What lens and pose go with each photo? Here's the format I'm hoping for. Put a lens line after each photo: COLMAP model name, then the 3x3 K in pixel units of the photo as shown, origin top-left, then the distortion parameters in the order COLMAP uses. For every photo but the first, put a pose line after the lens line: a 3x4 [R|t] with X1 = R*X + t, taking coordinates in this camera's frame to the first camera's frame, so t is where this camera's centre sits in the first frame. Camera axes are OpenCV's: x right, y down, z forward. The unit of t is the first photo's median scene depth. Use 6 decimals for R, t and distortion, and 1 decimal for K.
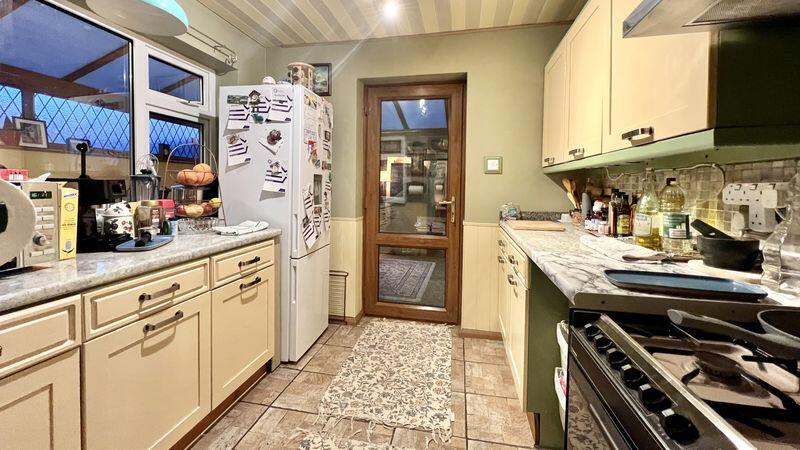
lens RADIAL K [[319.8, 0, 399.0], [0, 319.8, 224.4], [0, 0, 1]] dist [0.002332, 0.000522]
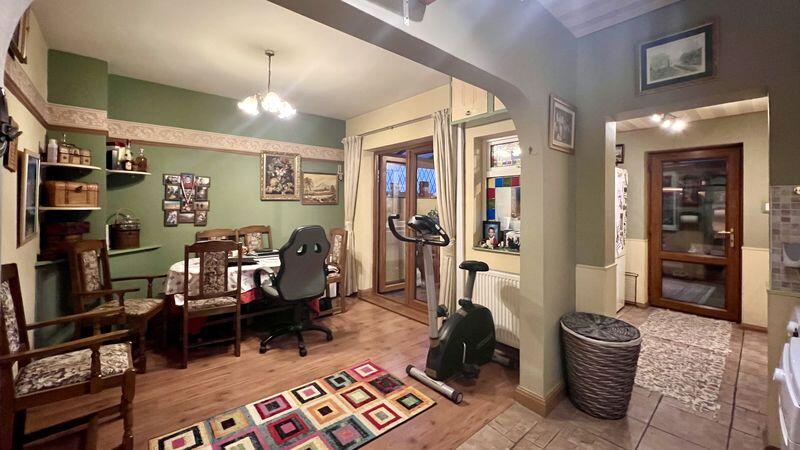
lens RADIAL K [[319.8, 0, 404.7], [0, 319.8, 205.7], [0, 0, 1]] dist [0.002332, 0.000522]
pose [[0.793790, -0.000843, -0.608192, -0.106974], [-0.073795, 0.992477, -0.097690, 0.052579], [0.603699, 0.122427, 0.787756, -0.923686]]
